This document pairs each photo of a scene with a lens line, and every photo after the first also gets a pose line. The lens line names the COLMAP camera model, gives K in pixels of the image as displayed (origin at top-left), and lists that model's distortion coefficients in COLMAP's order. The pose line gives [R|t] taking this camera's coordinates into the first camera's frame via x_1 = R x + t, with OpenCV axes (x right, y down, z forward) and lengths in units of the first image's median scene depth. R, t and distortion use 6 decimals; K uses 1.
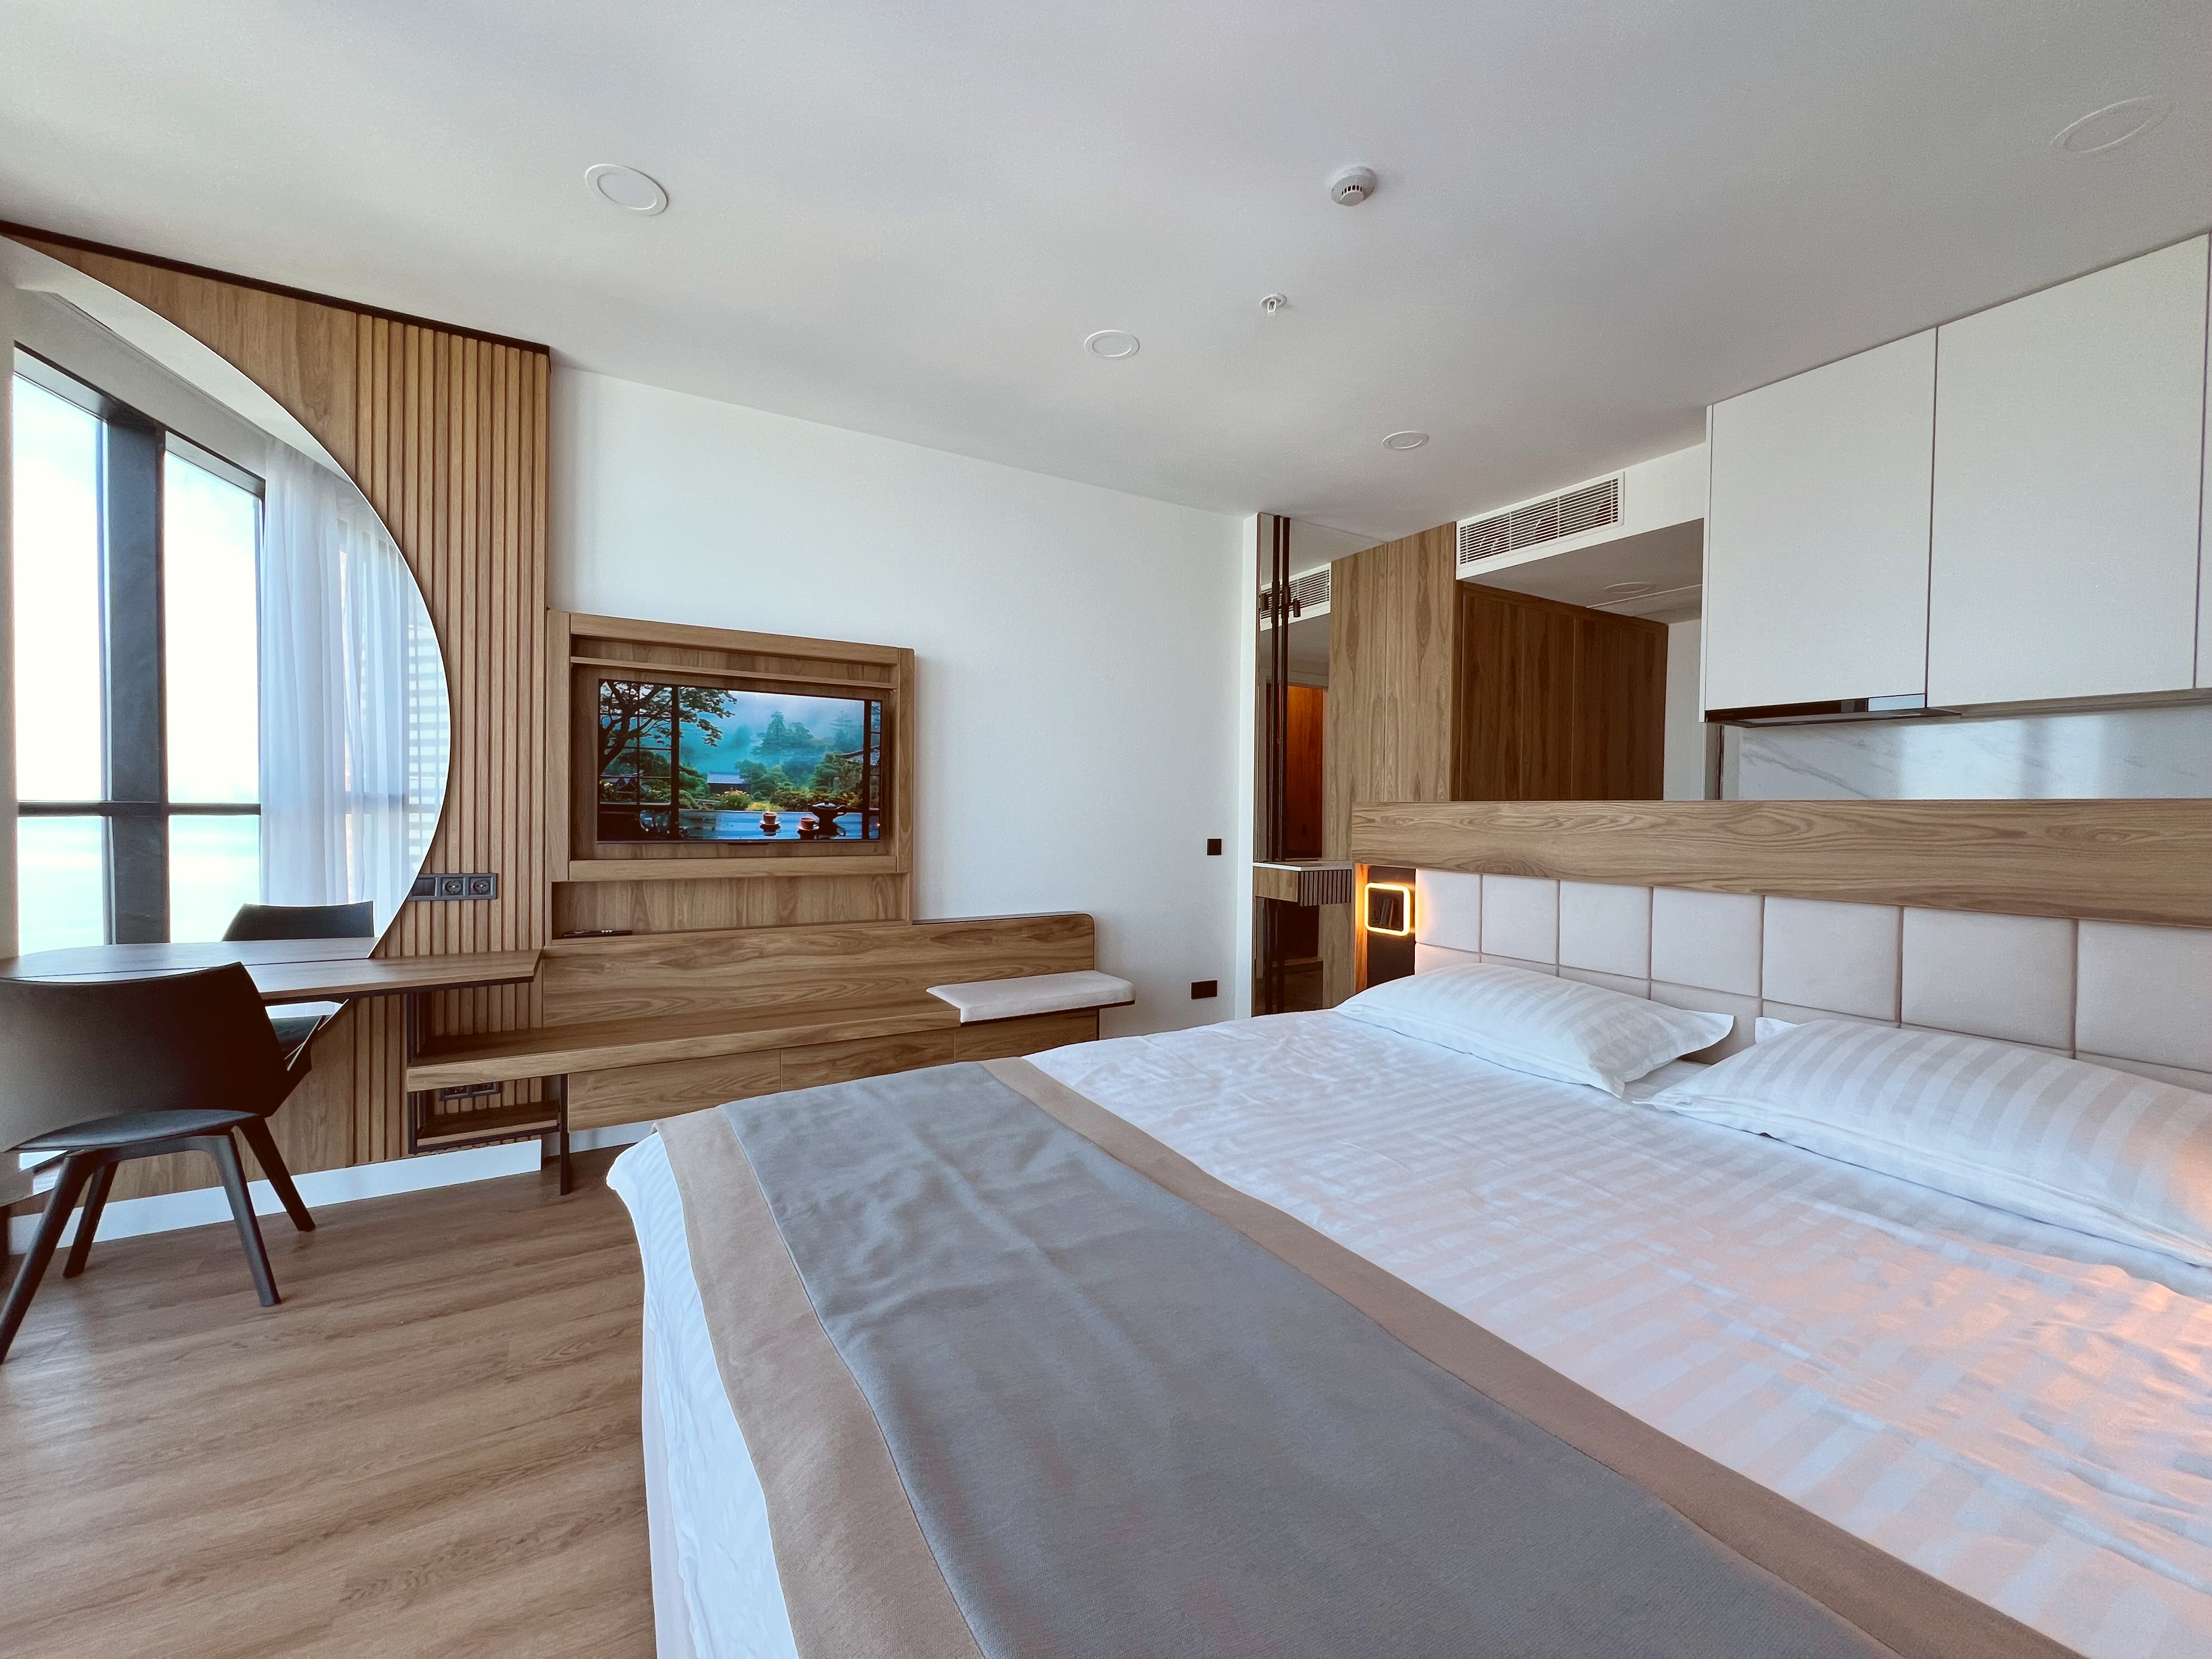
lens RADIAL K [[878.1, 0, 1106.0], [0, 878.1, 829.5], [0, 0, 1]] dist [-0.000386, -0.000152]
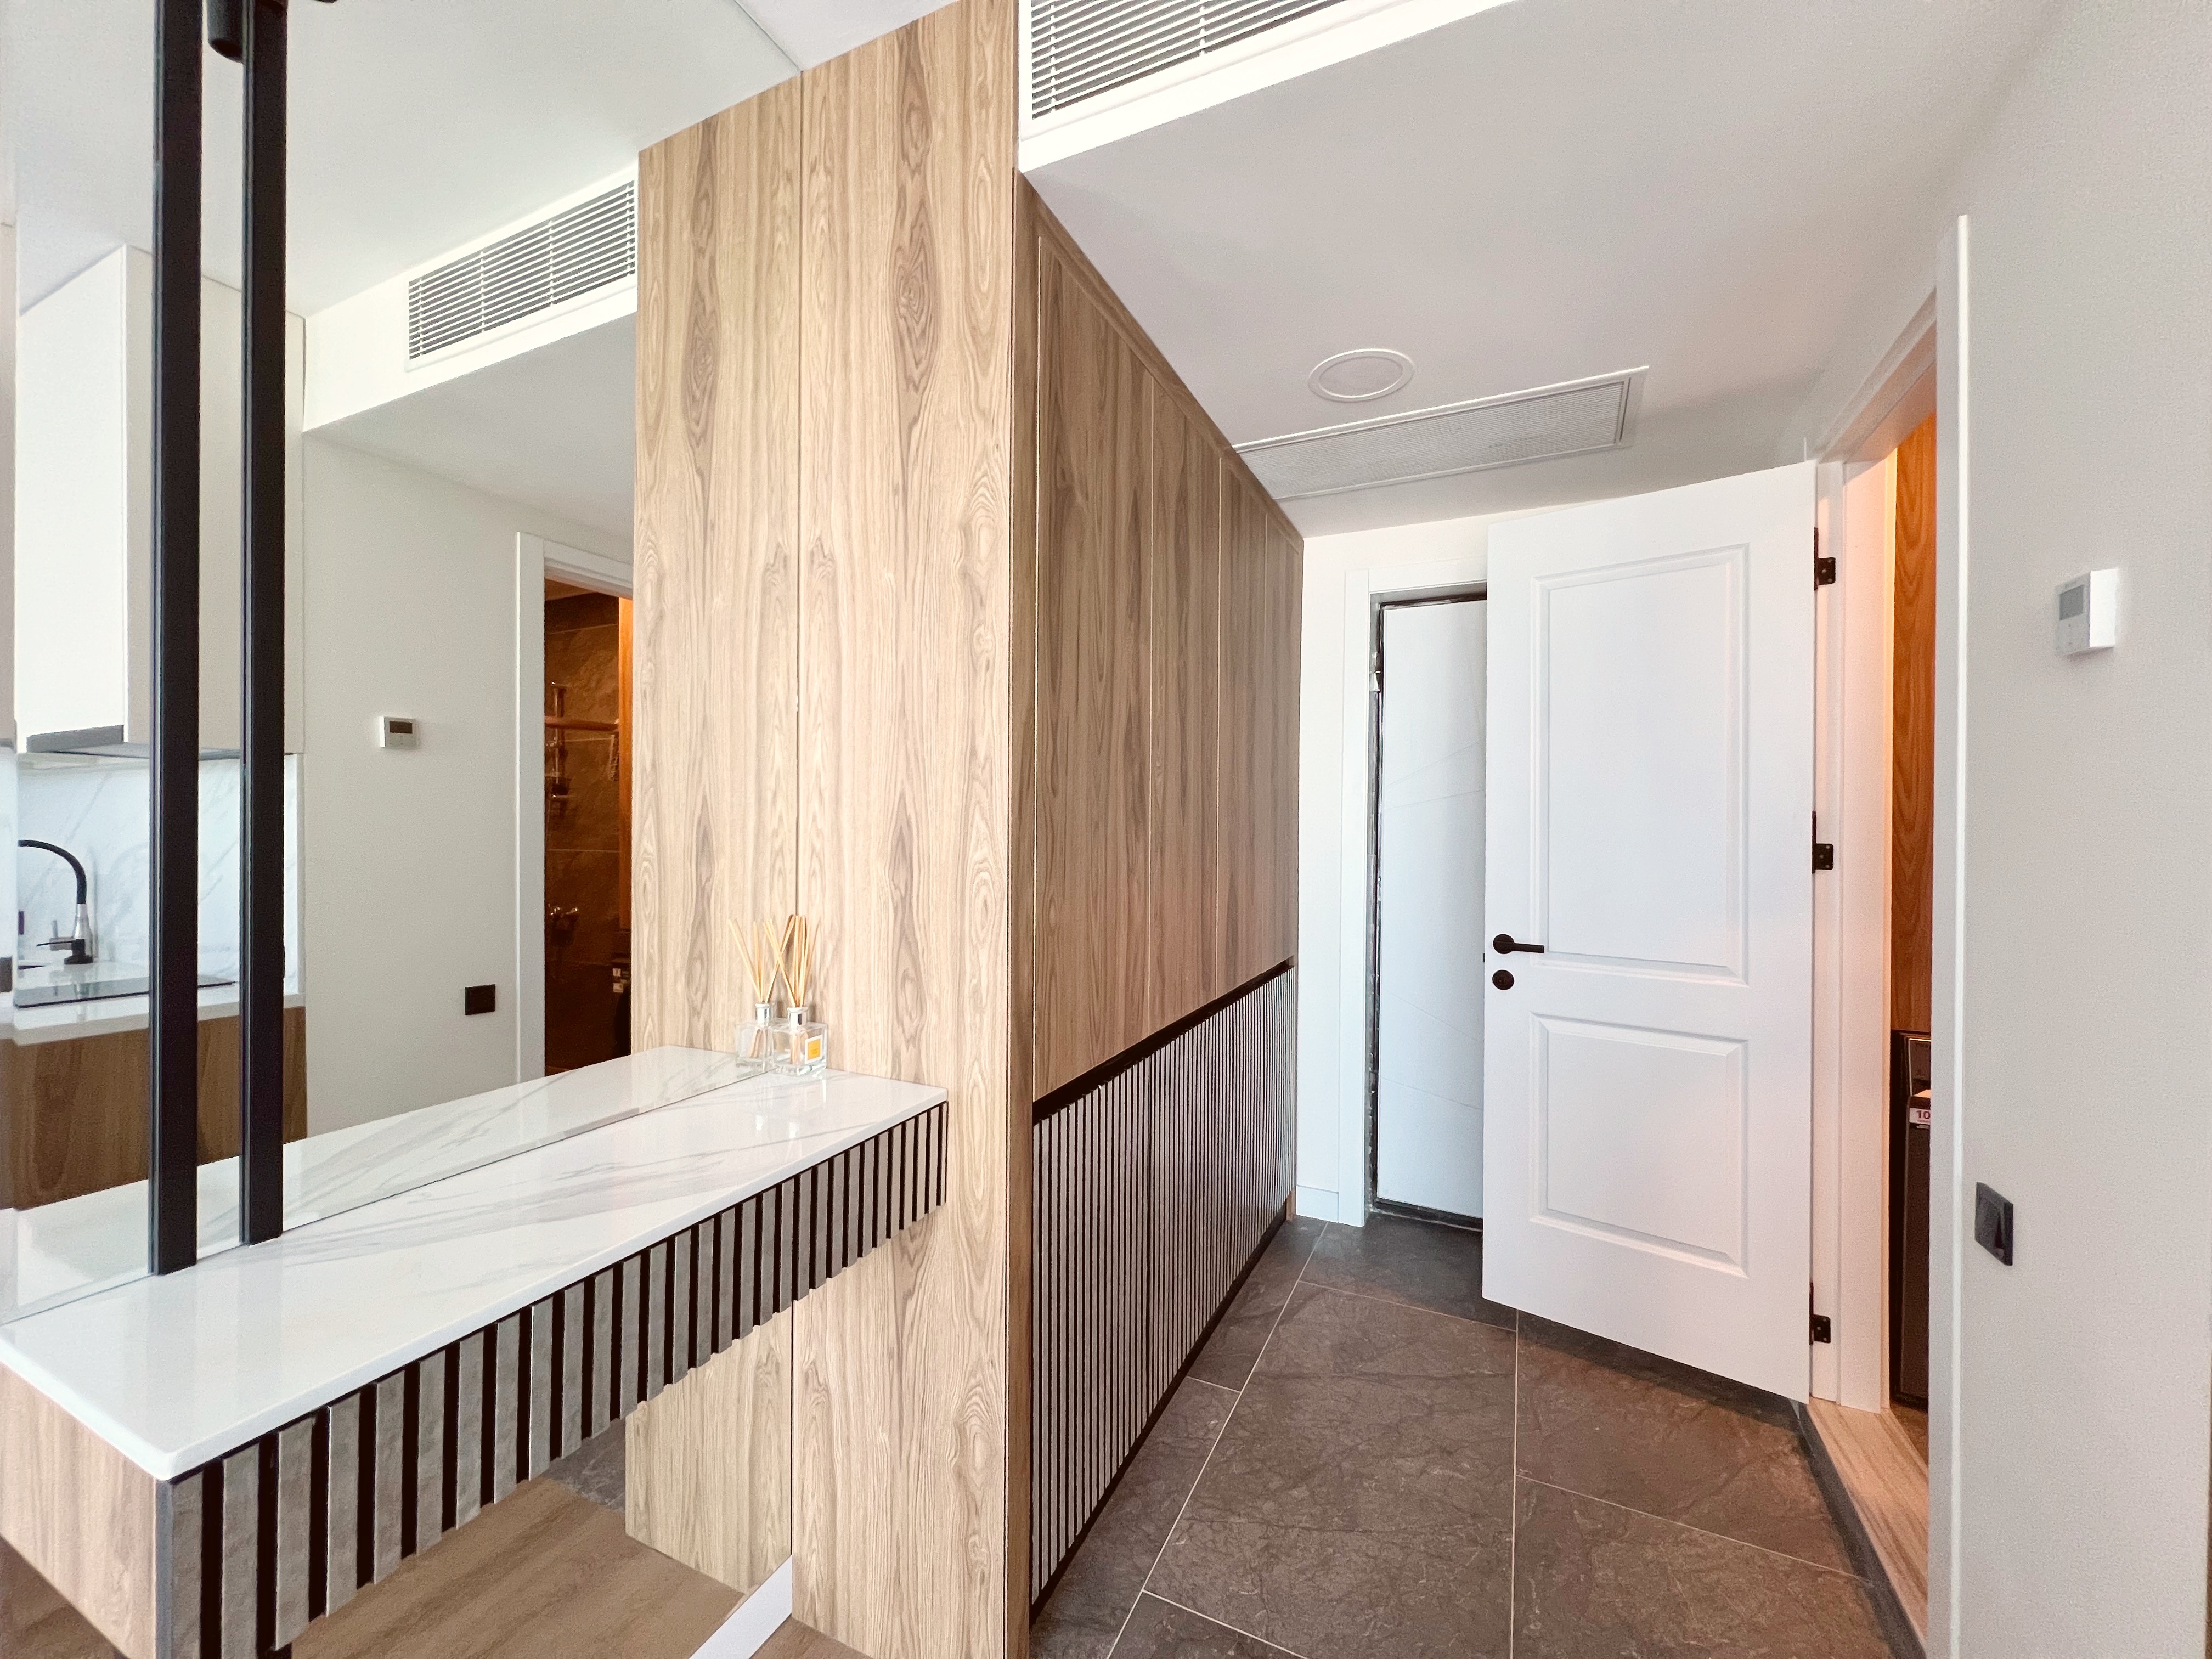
lens RADIAL K [[878.1, 0, 1106.0], [0, 878.1, 829.5], [0, 0, 1]] dist [-0.000386, -0.000152]
pose [[0.821793, -0.006602, 0.569748, 0.231392], [0.015389, 0.999825, -0.010611, -0.045722], [-0.569578, 0.017488, 0.821751, 0.688828]]
